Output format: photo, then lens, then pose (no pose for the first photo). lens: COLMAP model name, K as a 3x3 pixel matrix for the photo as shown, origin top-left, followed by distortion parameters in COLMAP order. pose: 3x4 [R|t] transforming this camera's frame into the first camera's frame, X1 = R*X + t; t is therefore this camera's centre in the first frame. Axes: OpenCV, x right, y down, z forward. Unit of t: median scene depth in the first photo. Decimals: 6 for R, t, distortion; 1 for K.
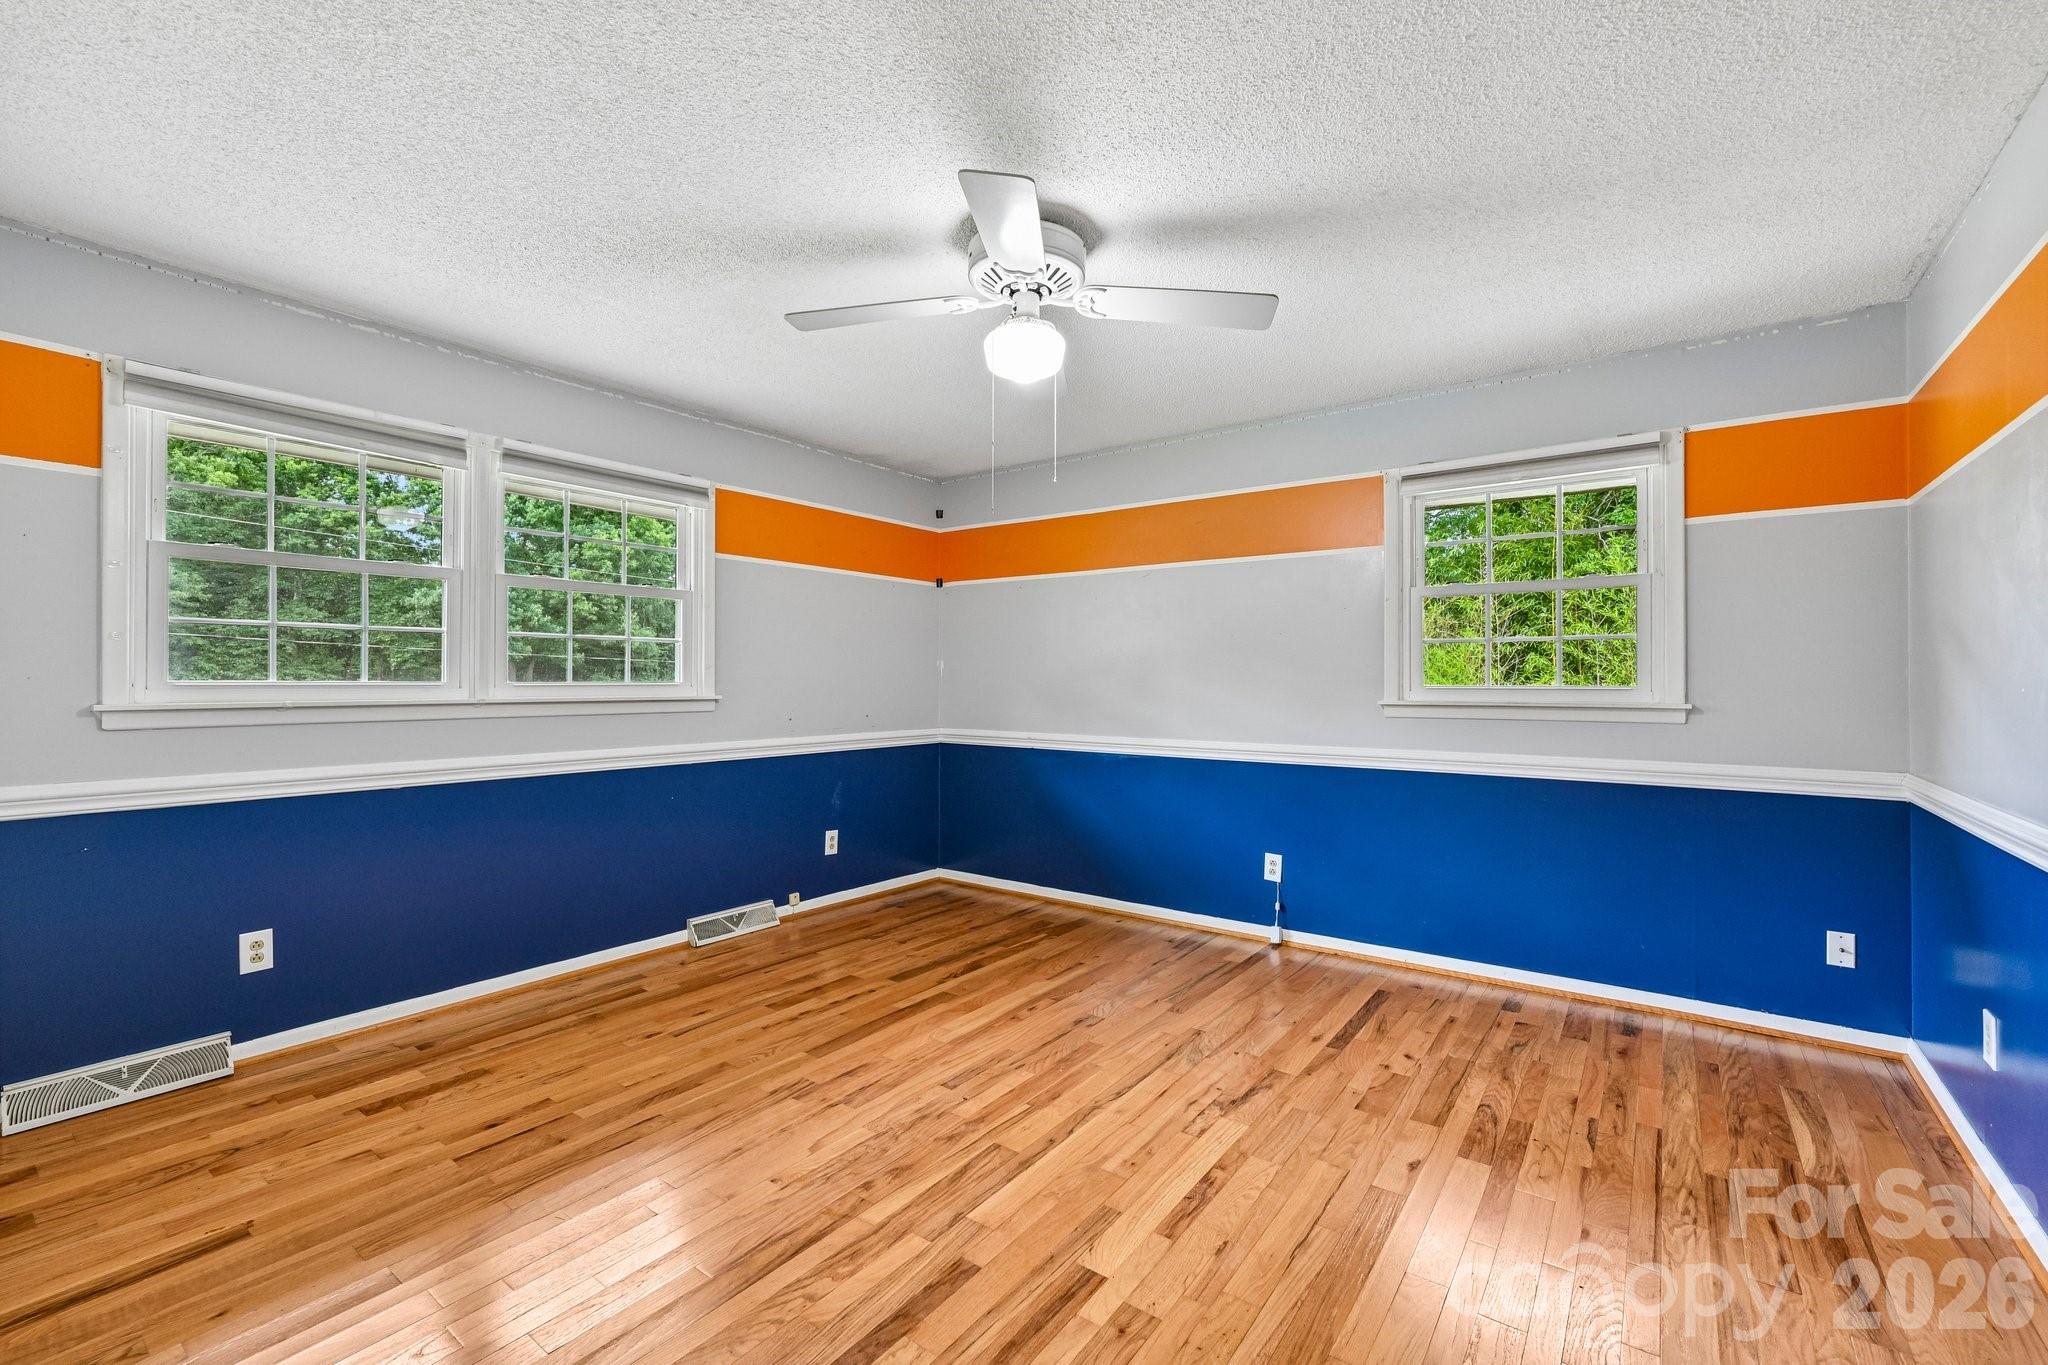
lens RADIAL K [[852.7, 0, 1014.6], [0, 852.7, 680.7], [0, 0, 1]] dist [-0.001106, -0.000886]
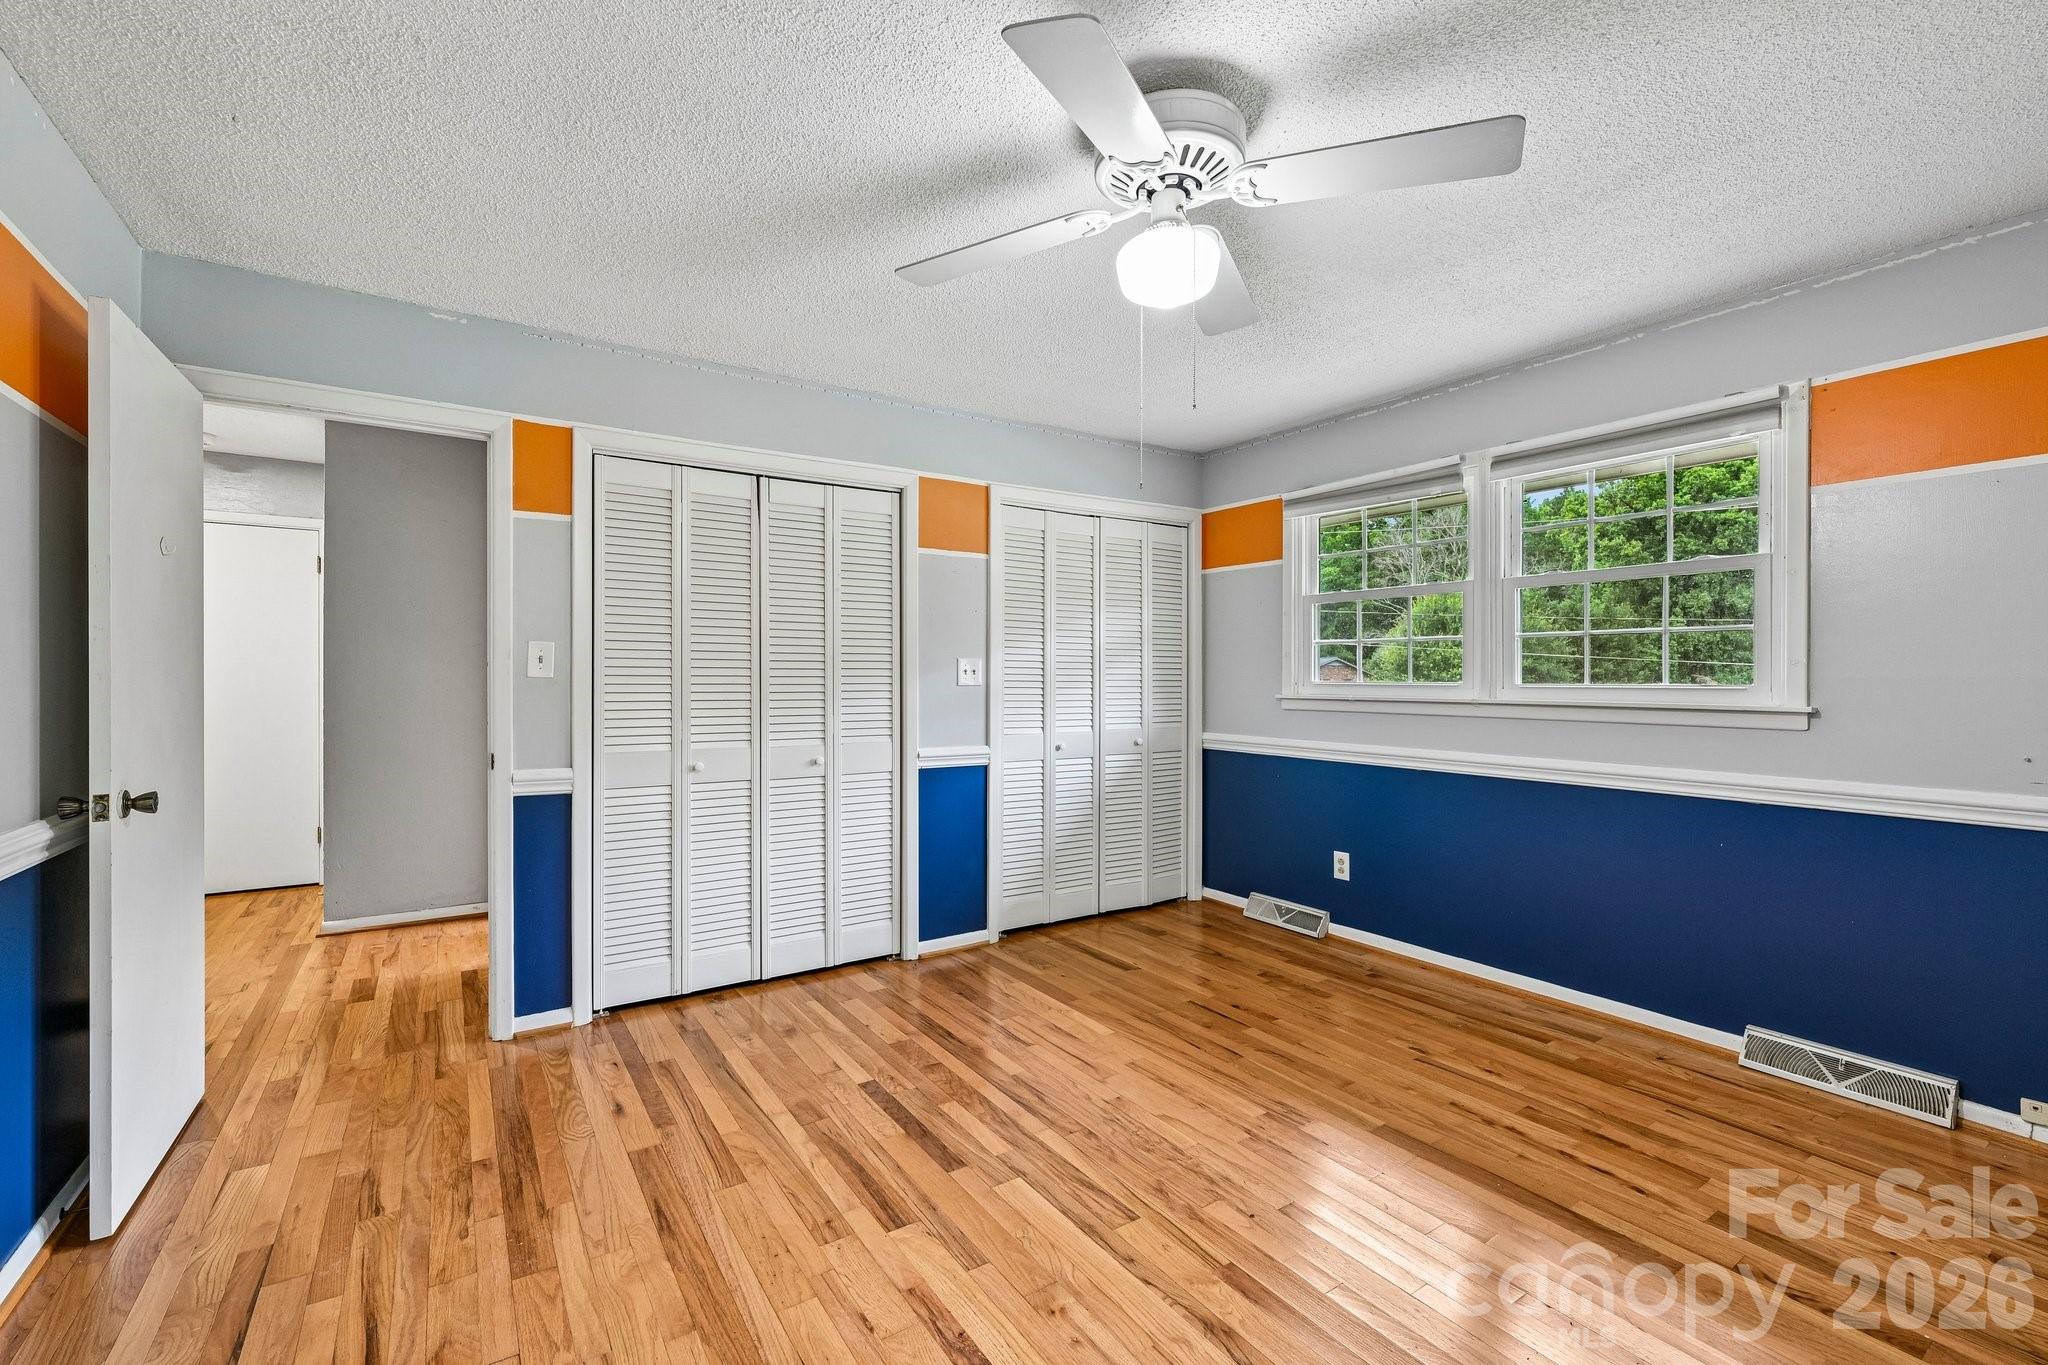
lens RADIAL K [[852.7, 0, 1018.0], [0, 852.7, 680.6], [0, 0, 1]] dist [-0.001106, -0.000886]
pose [[-0.321844, 0.001239, -0.946792, 0.660727], [-0.004101, 0.999988, 0.002703, -0.002683], [0.946784, 0.004753, -0.321835, 0.918623]]
